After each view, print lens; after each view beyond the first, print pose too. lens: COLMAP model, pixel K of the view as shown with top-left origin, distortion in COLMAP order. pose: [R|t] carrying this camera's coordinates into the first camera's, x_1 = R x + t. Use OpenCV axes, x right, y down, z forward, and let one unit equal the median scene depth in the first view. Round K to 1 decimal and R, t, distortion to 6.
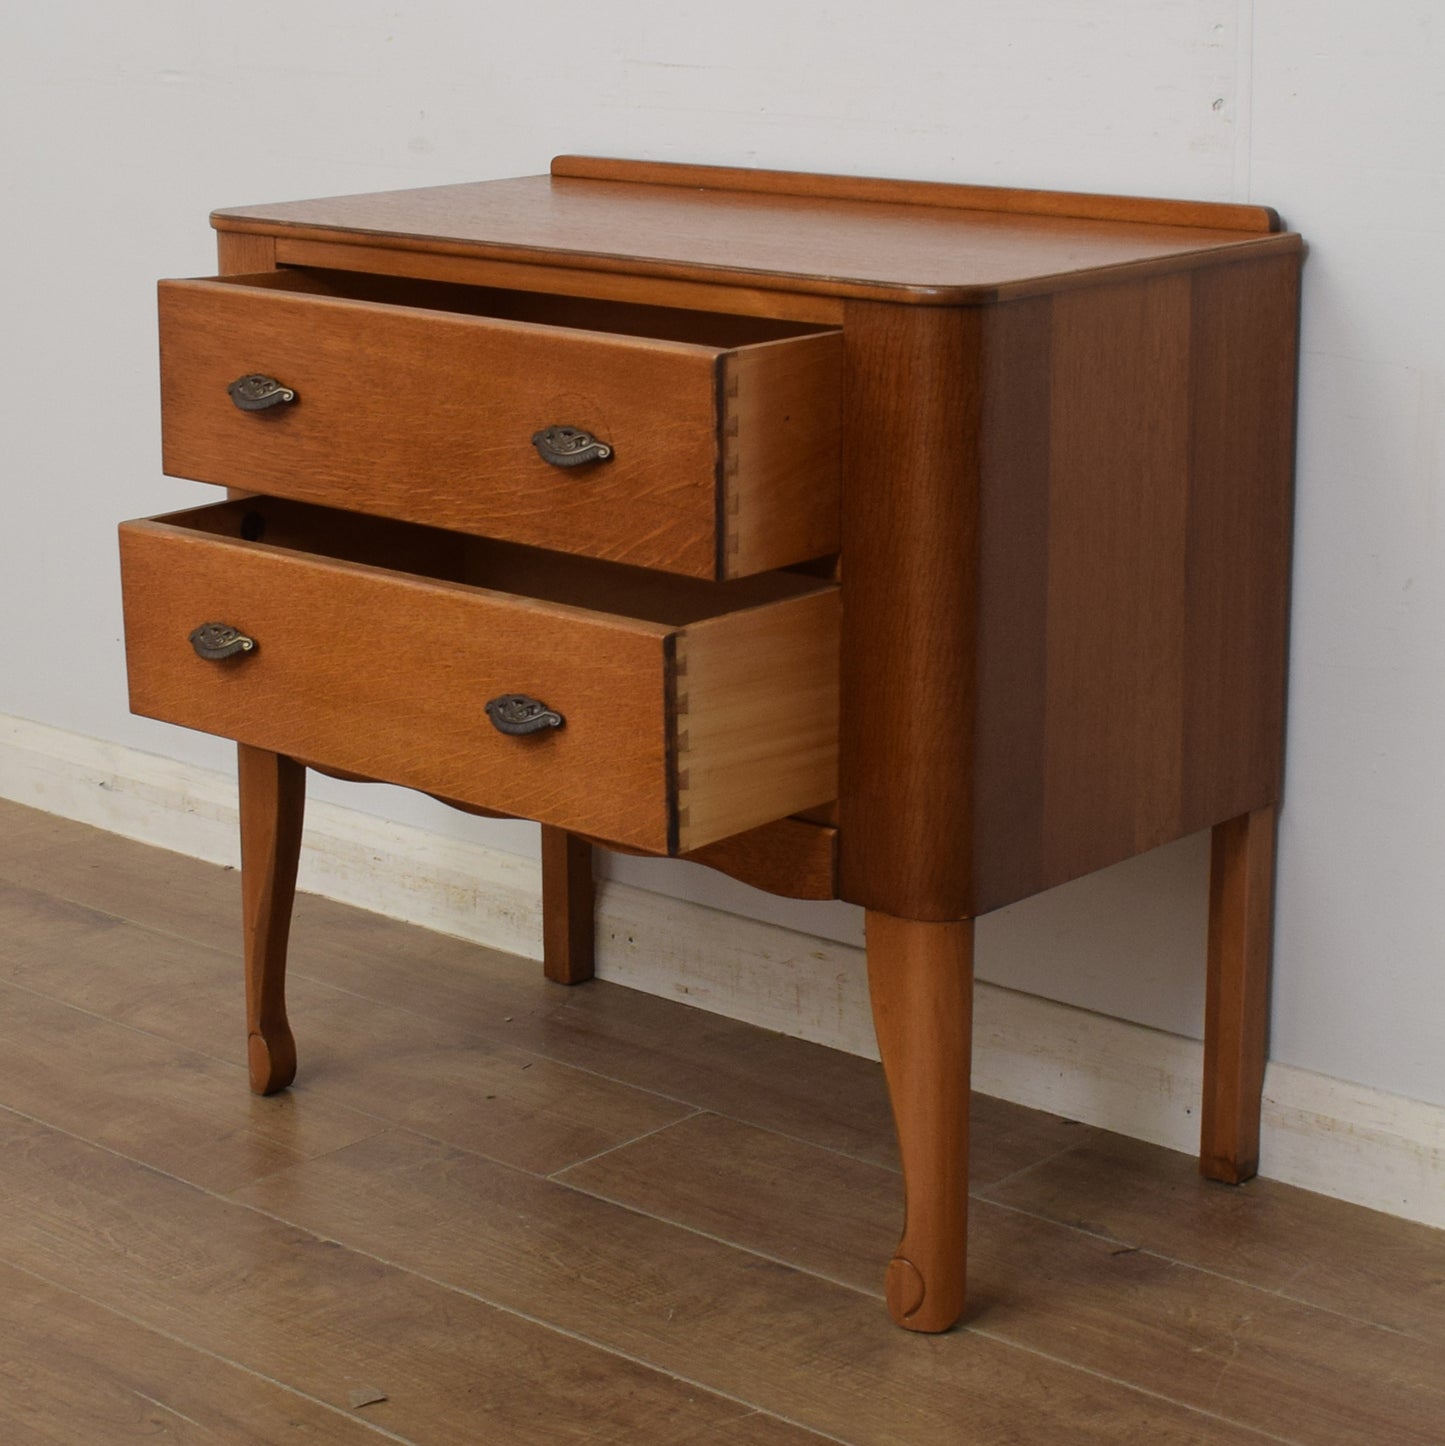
lens RADIAL K [[3260.7, 0, 722.5], [0, 3260.7, 723.0], [0, 0, 1]] dist [-0.072045, -0.127614]
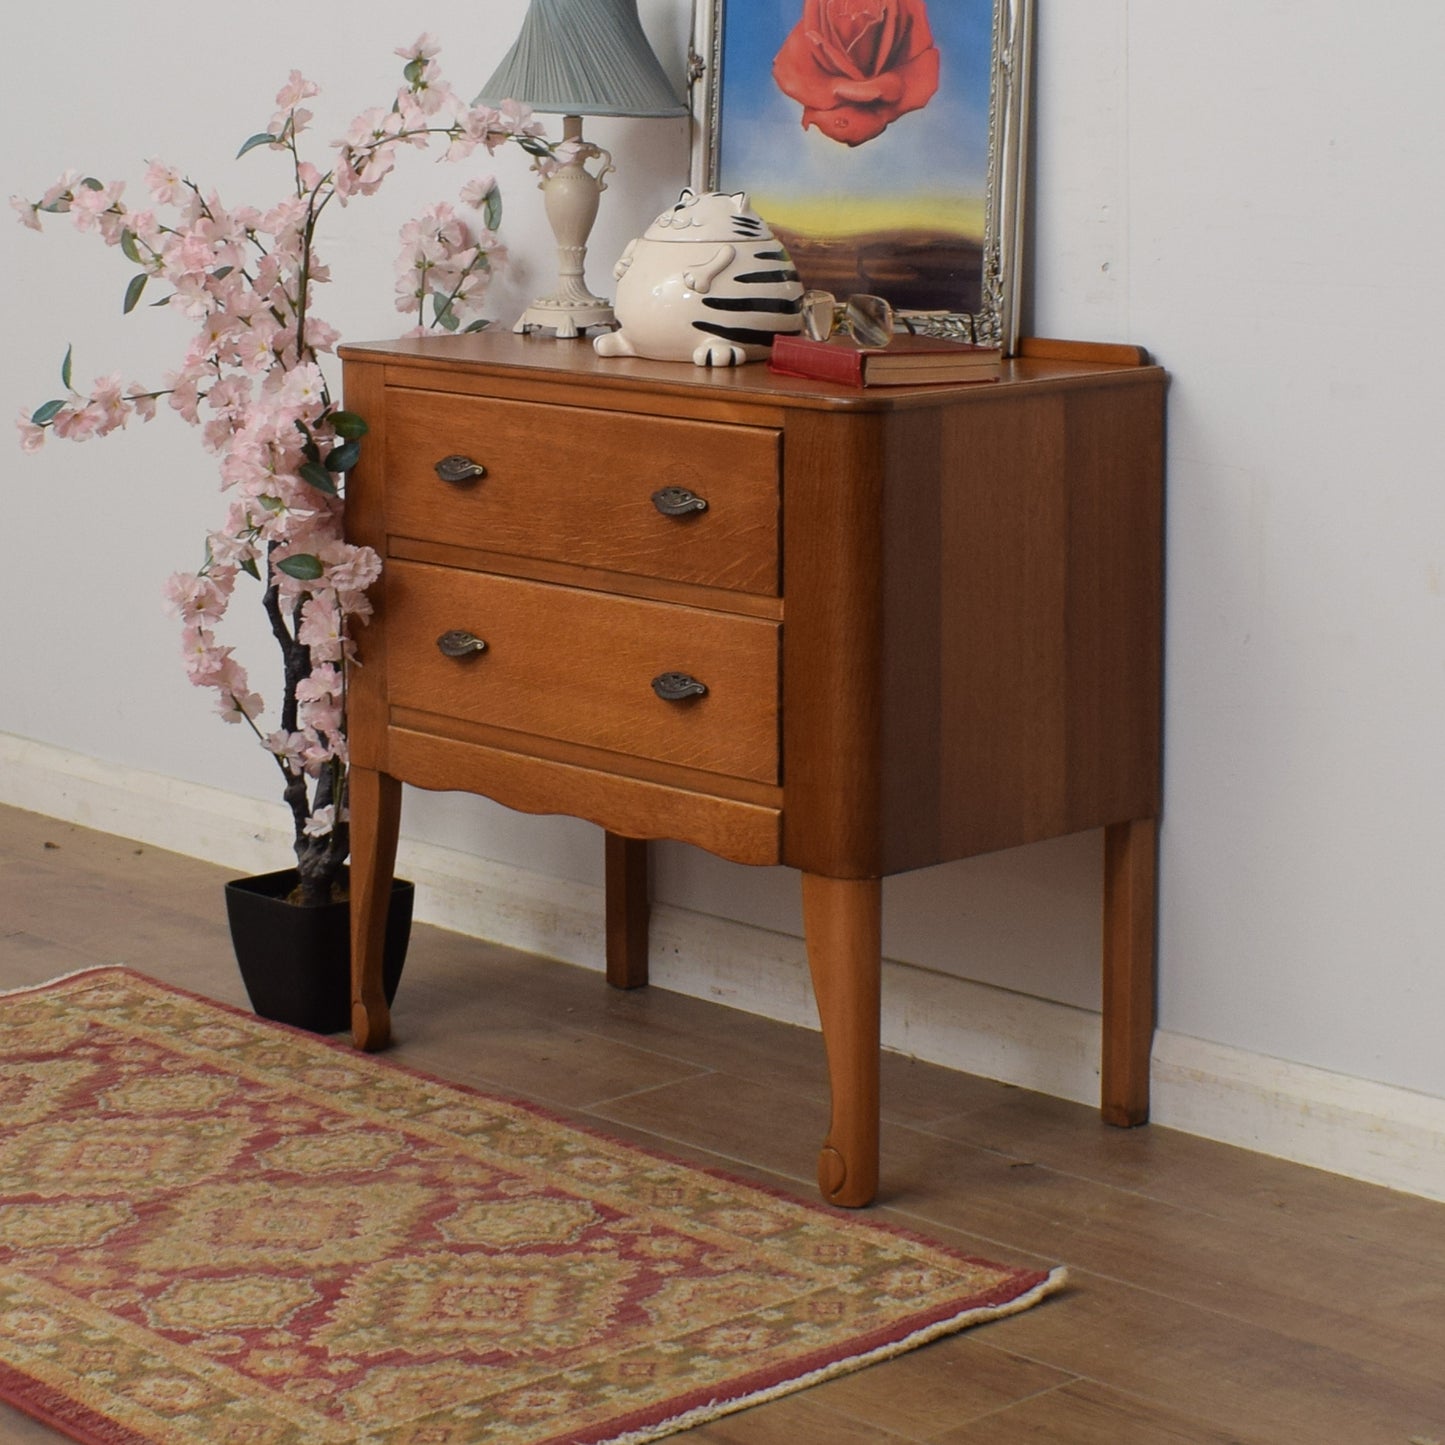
lens RADIAL K [[3678.4, 0, 722.6], [0, 3678.4, 577.4], [0, 0, 1]] dist [-0.061331, -0.413530]
pose [[0.996330, 0.013778, -0.084484, 0.125516], [-0.022733, 0.994110, -0.105962, 0.089772], [0.082526, 0.107494, 0.990775, -0.444333]]
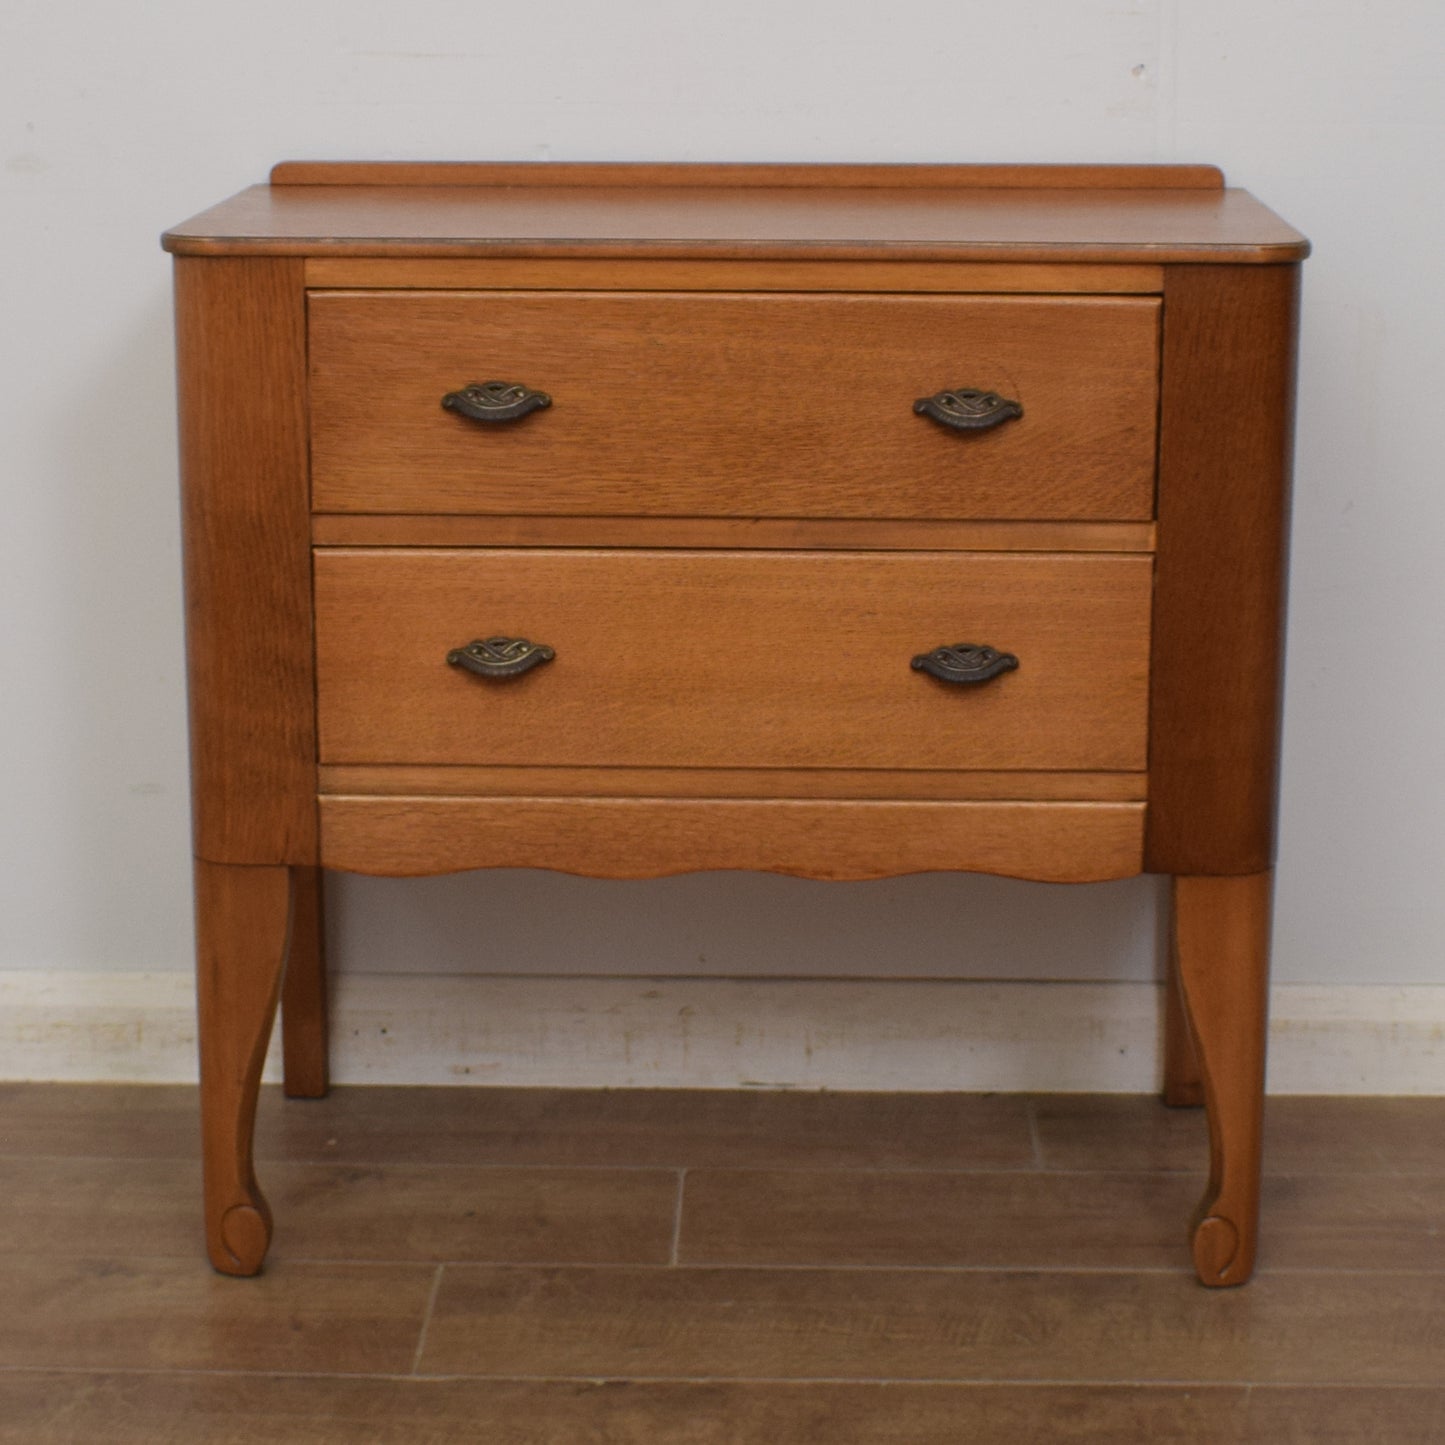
lens RADIAL K [[3405.3, 0, 768.9], [0, 3405.3, 721.2], [0, 0, 1]] dist [-0.069310, -0.164010]
pose [[0.759119, -0.148199, 0.633858, -0.652563], [0.158727, 0.986489, 0.040551, -0.048043], [-0.631303, 0.069827, 0.772386, 0.252061]]
